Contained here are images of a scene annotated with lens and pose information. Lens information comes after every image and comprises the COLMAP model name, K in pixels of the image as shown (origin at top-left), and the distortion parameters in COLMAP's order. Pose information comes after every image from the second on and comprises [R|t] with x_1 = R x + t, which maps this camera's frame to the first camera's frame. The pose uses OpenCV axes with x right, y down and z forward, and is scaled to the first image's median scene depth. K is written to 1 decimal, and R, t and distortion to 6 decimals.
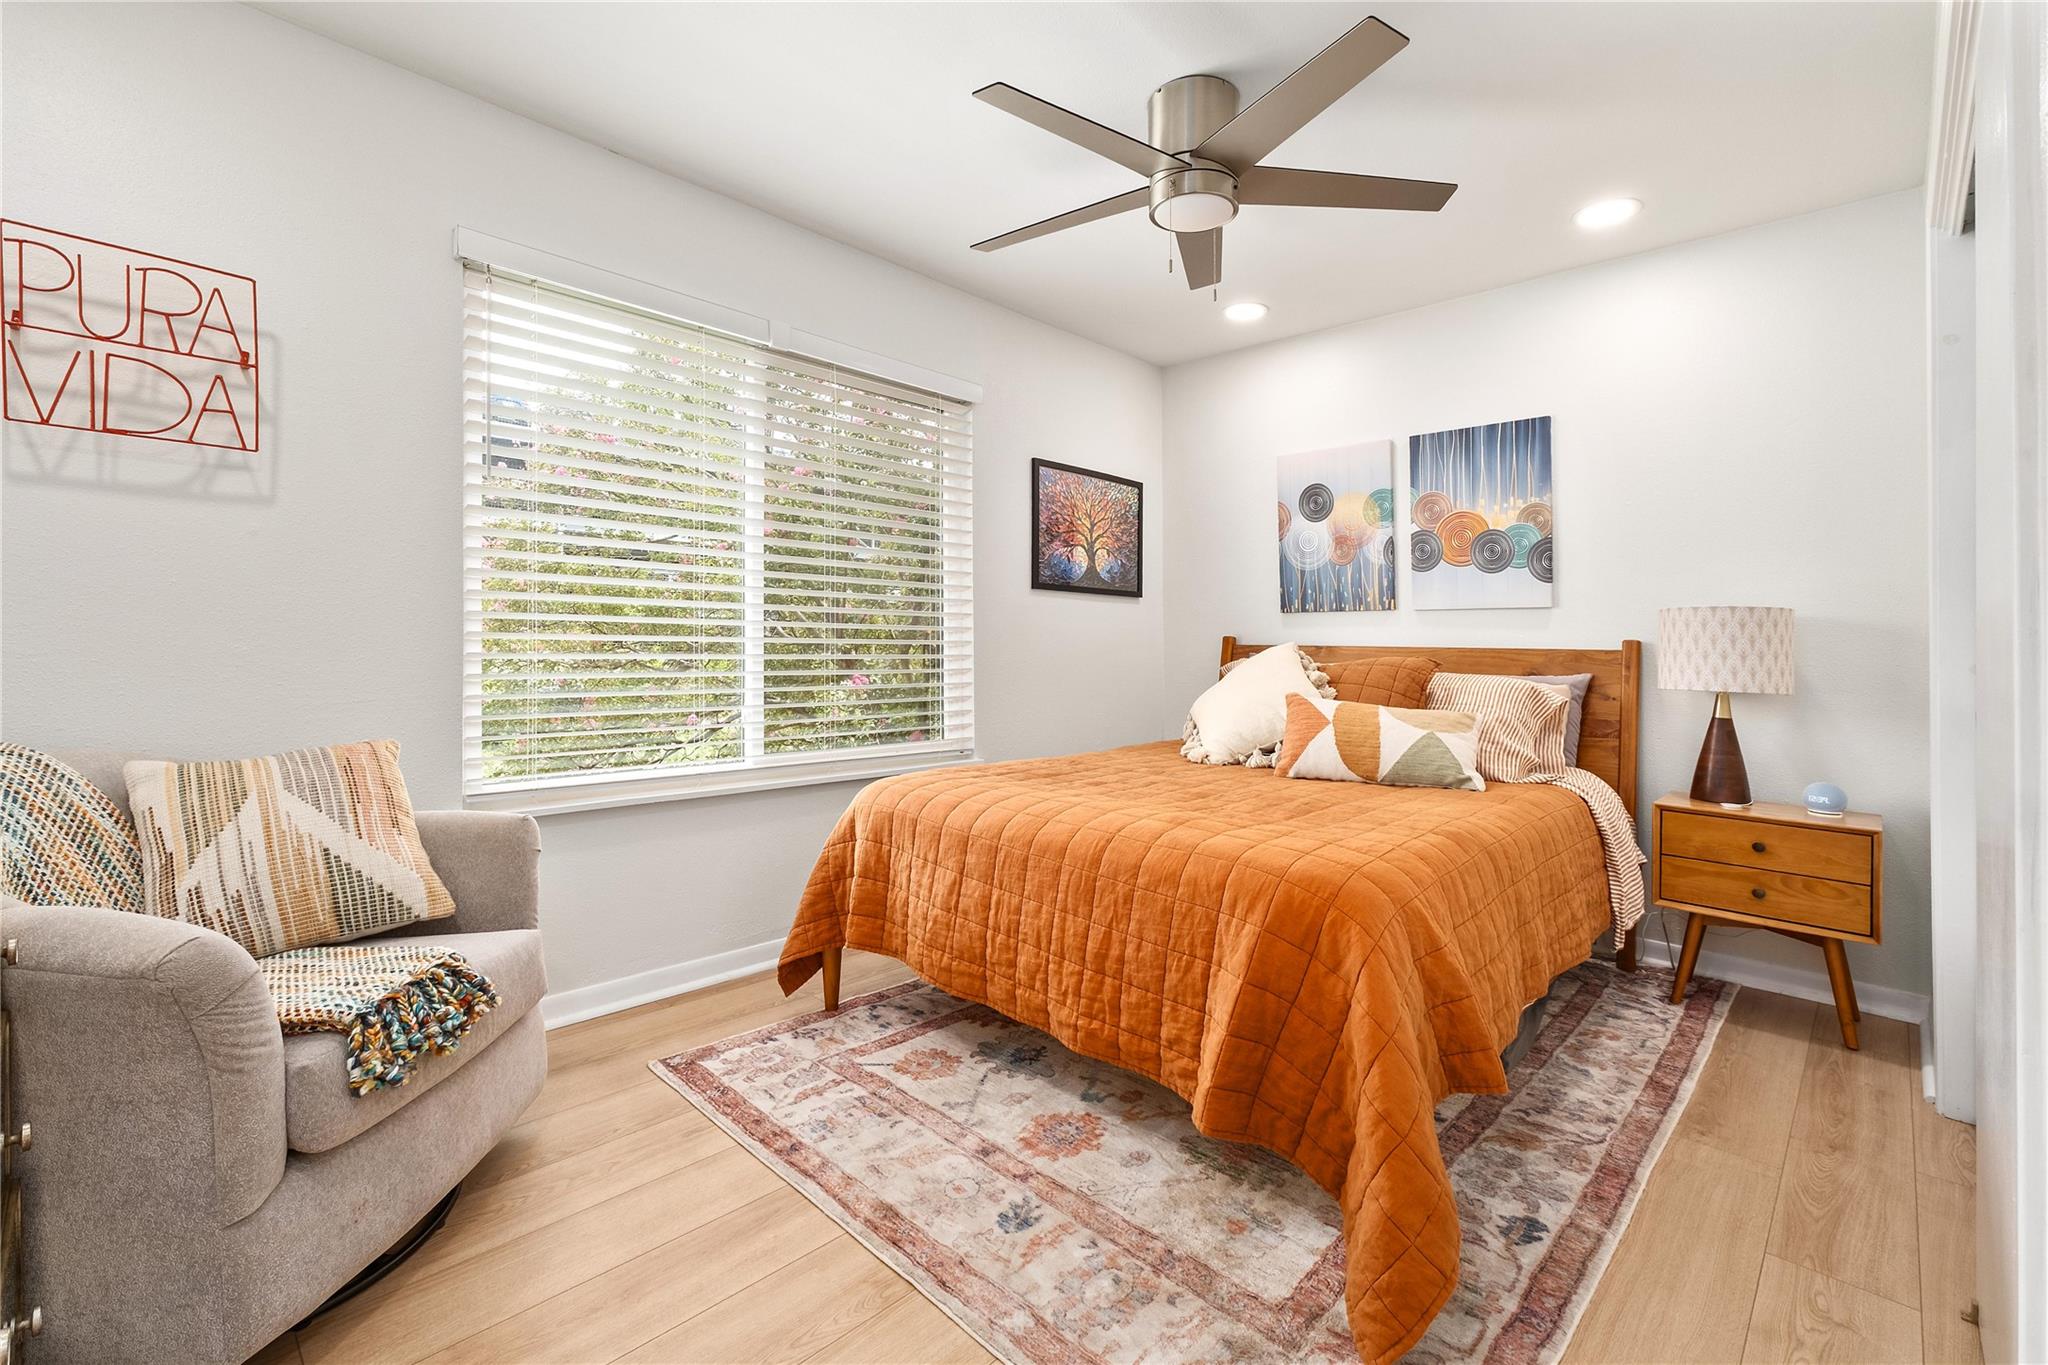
lens RADIAL K [[867.5, 0, 1023.6], [0, 867.5, 642.3], [0, 0, 1]] dist [-0.024519, 0.008852]
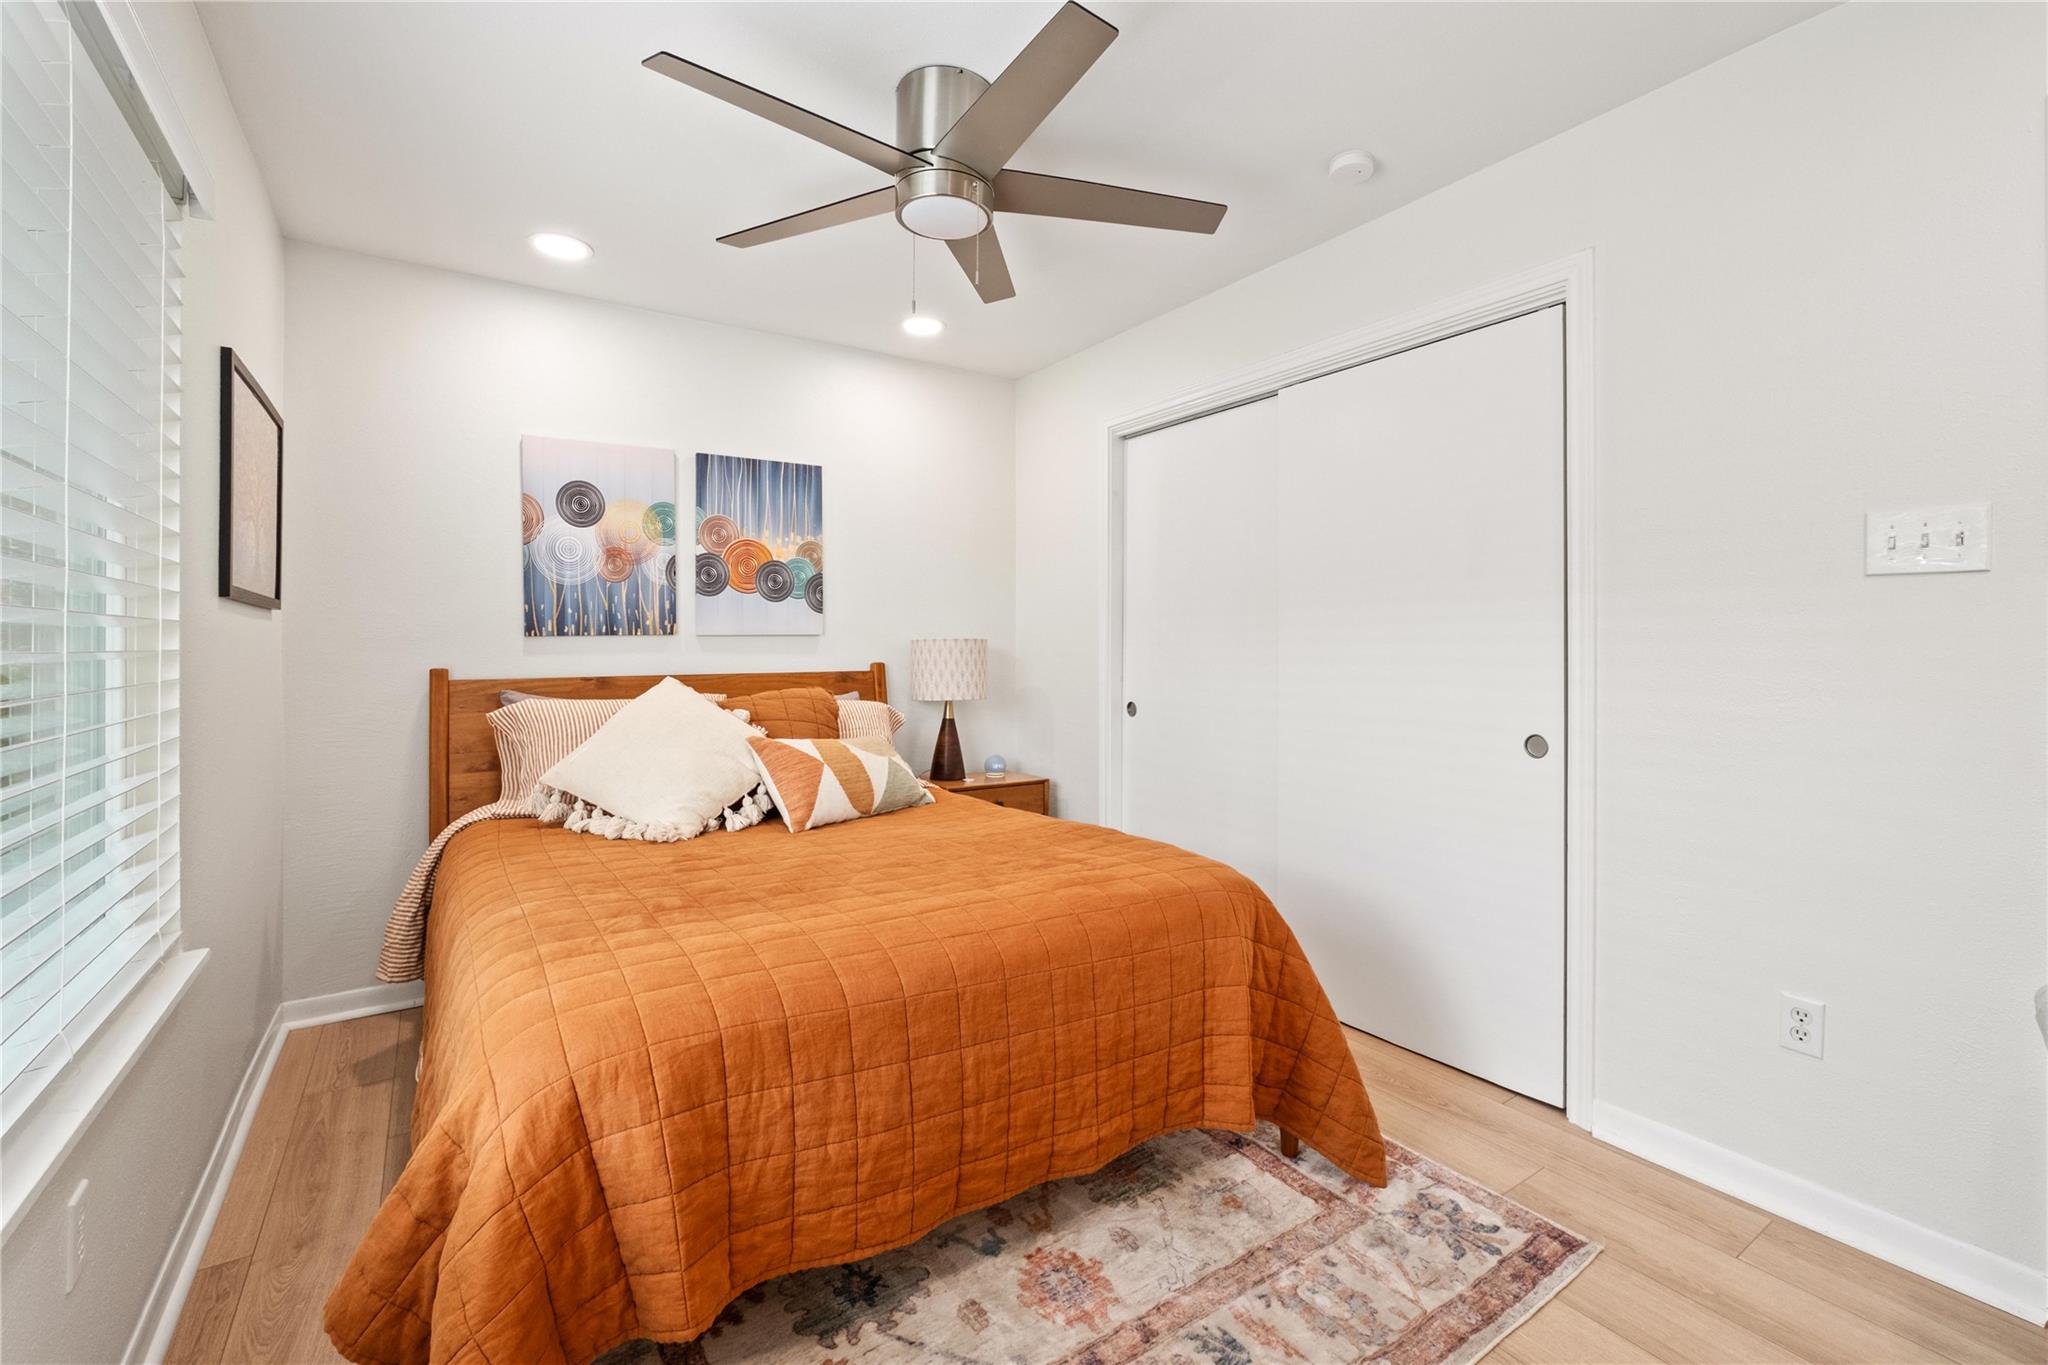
lens RADIAL K [[910.4, 0, 975.4], [0, 910.4, 630.8], [0, 0, 1]] dist [-0.024735, 0.011354]
pose [[0.224649, -0.003383, 0.974434, -0.501066], [0.008148, 0.999966, 0.001593, -0.046001], [-0.974406, 0.007581, 0.224669, 0.525690]]
